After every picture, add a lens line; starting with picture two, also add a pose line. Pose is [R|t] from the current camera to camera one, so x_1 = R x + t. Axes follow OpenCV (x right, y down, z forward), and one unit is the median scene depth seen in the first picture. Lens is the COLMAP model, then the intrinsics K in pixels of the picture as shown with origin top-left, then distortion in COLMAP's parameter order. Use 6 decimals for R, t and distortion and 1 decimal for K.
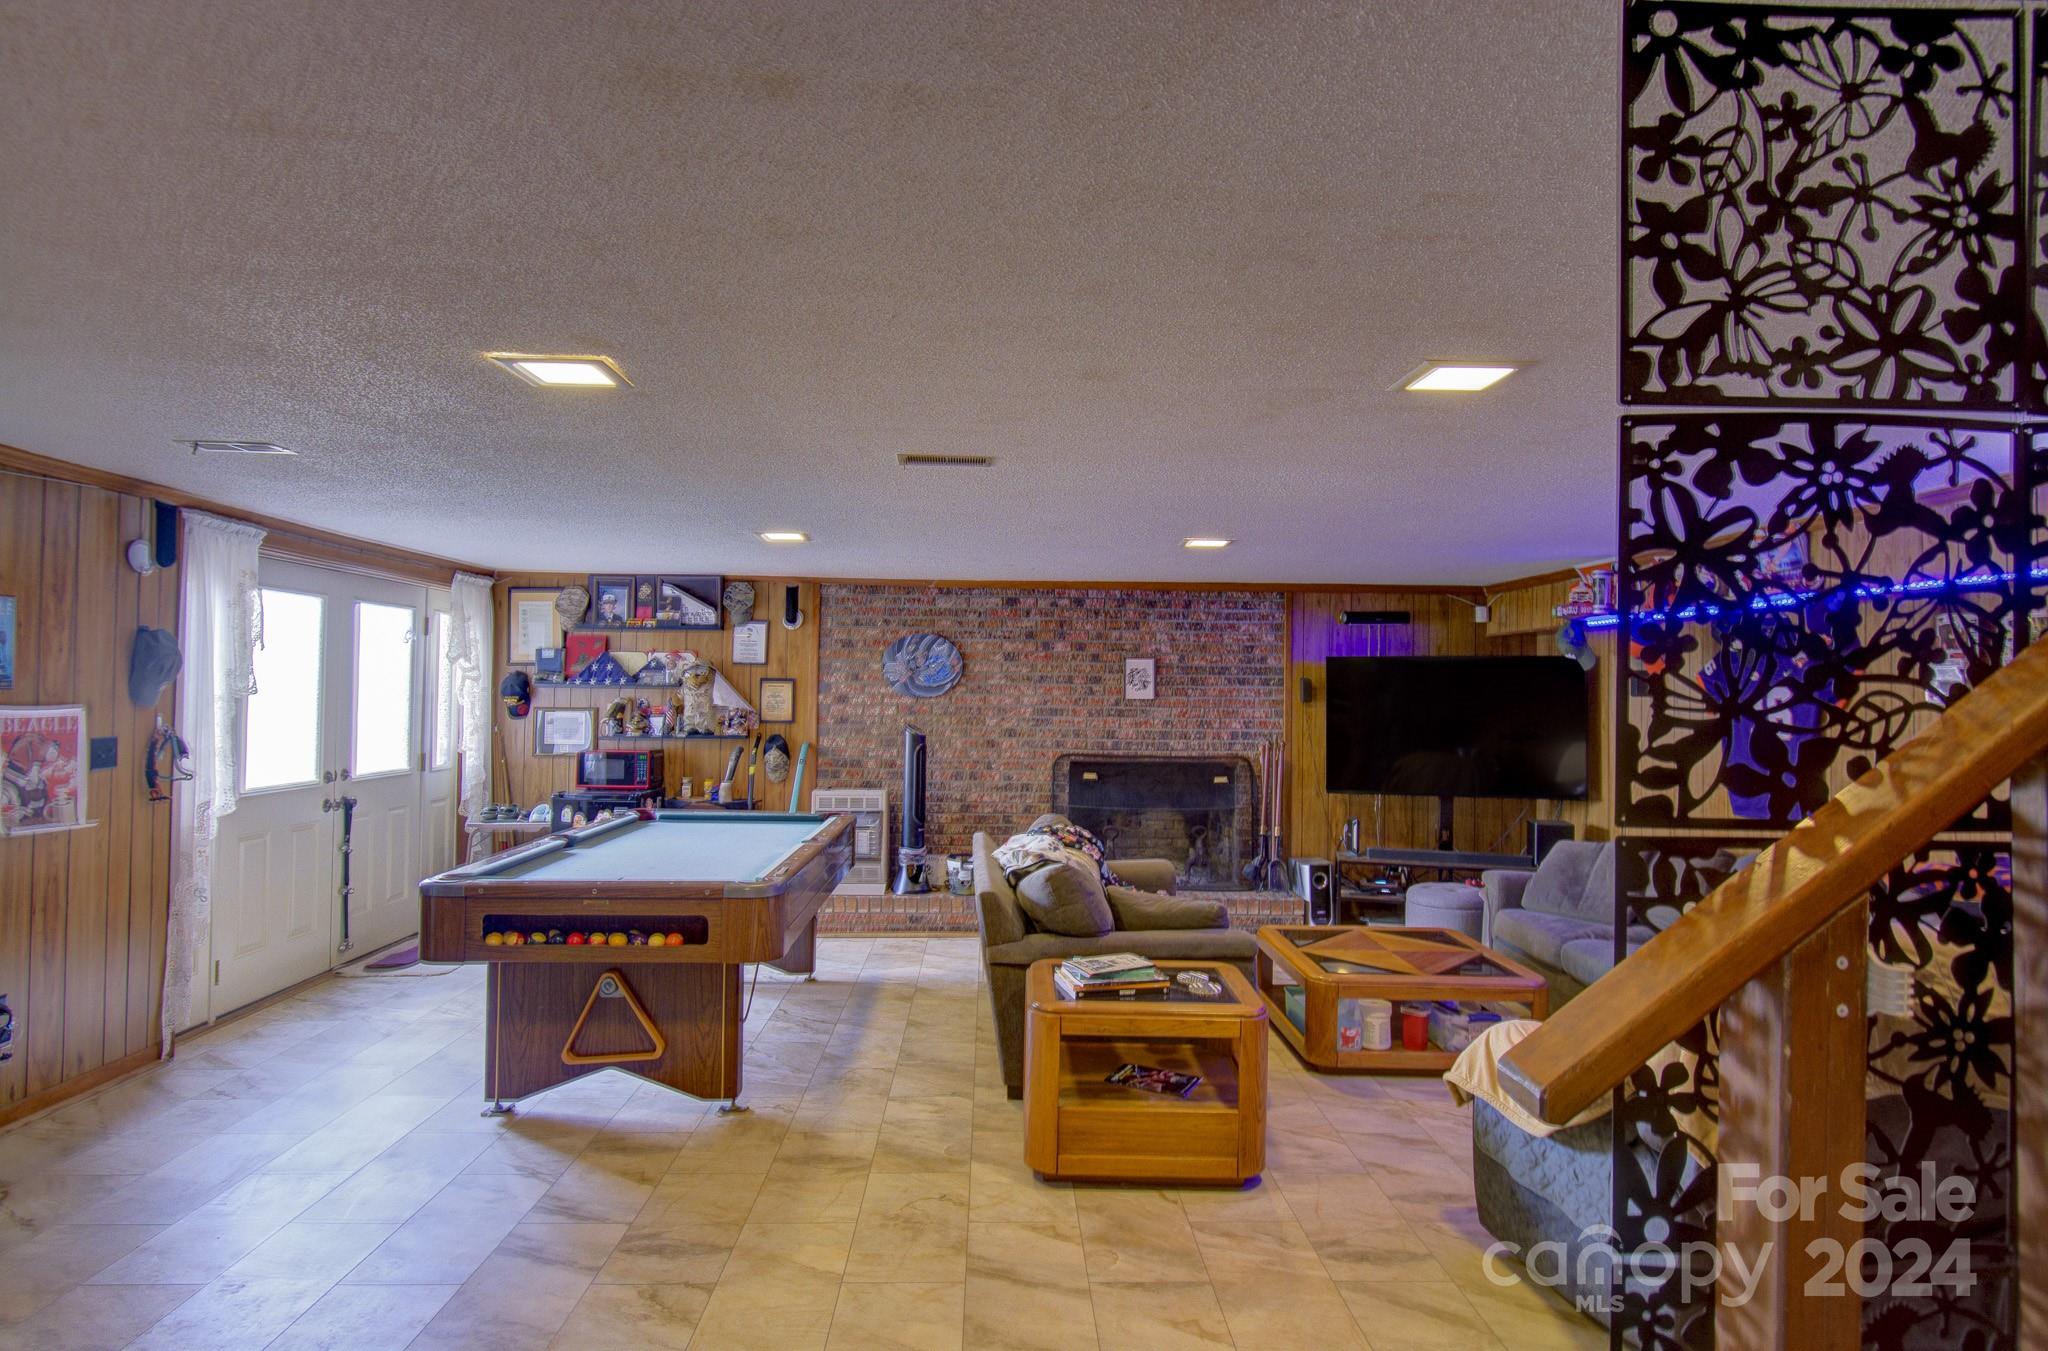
lens RADIAL K [[1065.6, 0, 1027.9], [0, 1065.6, 681.1], [0, 0, 1]] dist [-0.000943, 0.003541]
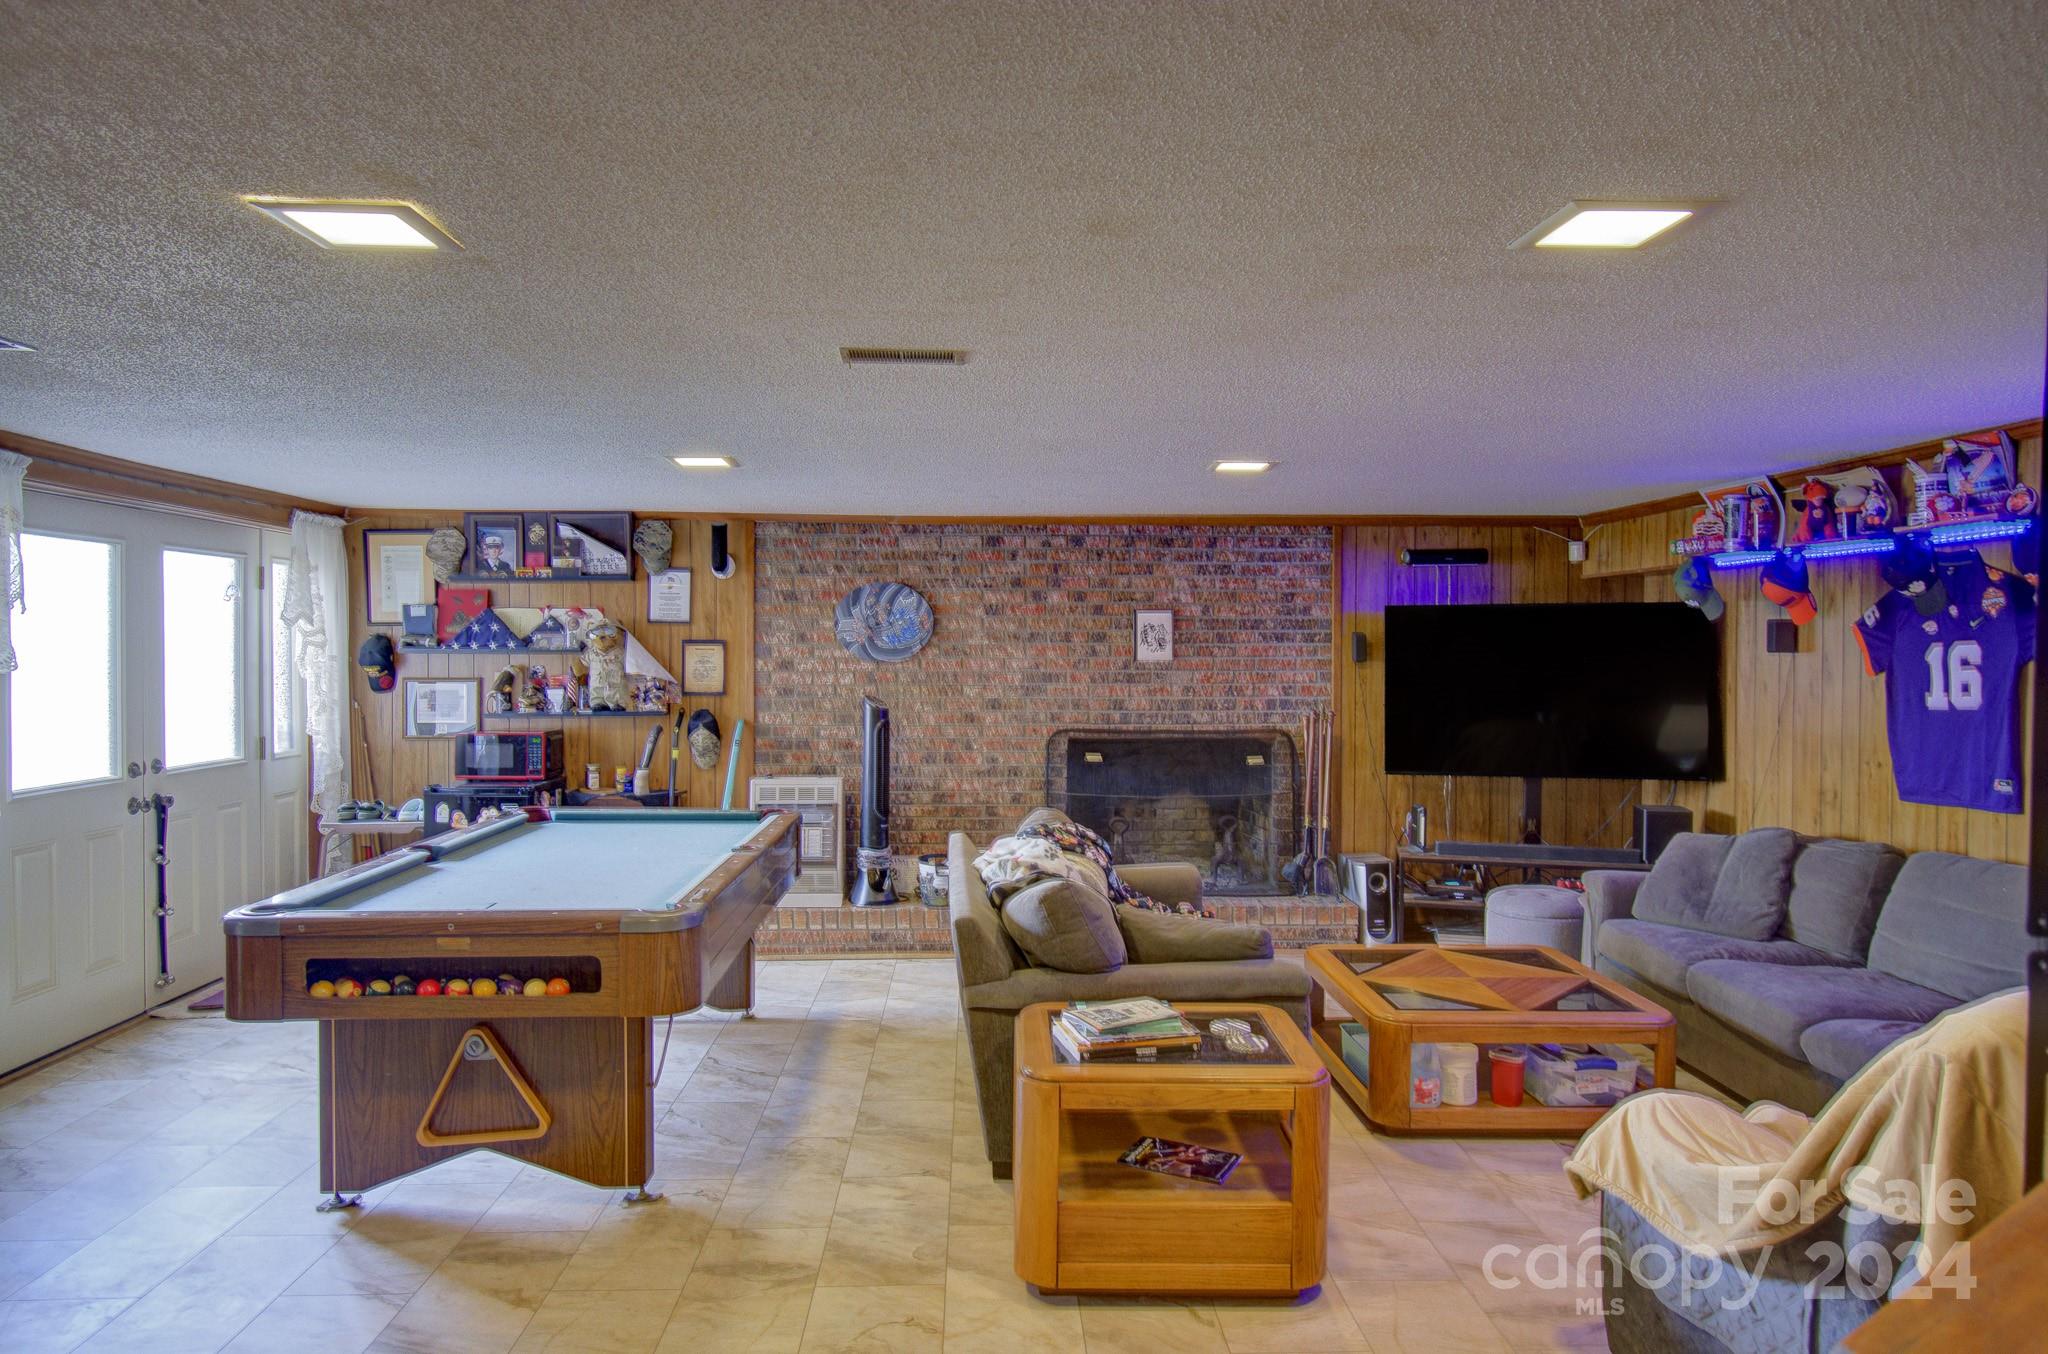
lens RADIAL K [[1195.5, 0, 1013.4], [0, 1195.5, 677.3], [0, 0, 1]] dist [0.015072, 0.008299]
pose [[0.999959, -0.008101, -0.004076, 0.001800], [0.008262, 0.999119, 0.041136, -0.010664], [0.003739, -0.041168, 0.999145, 0.107818]]
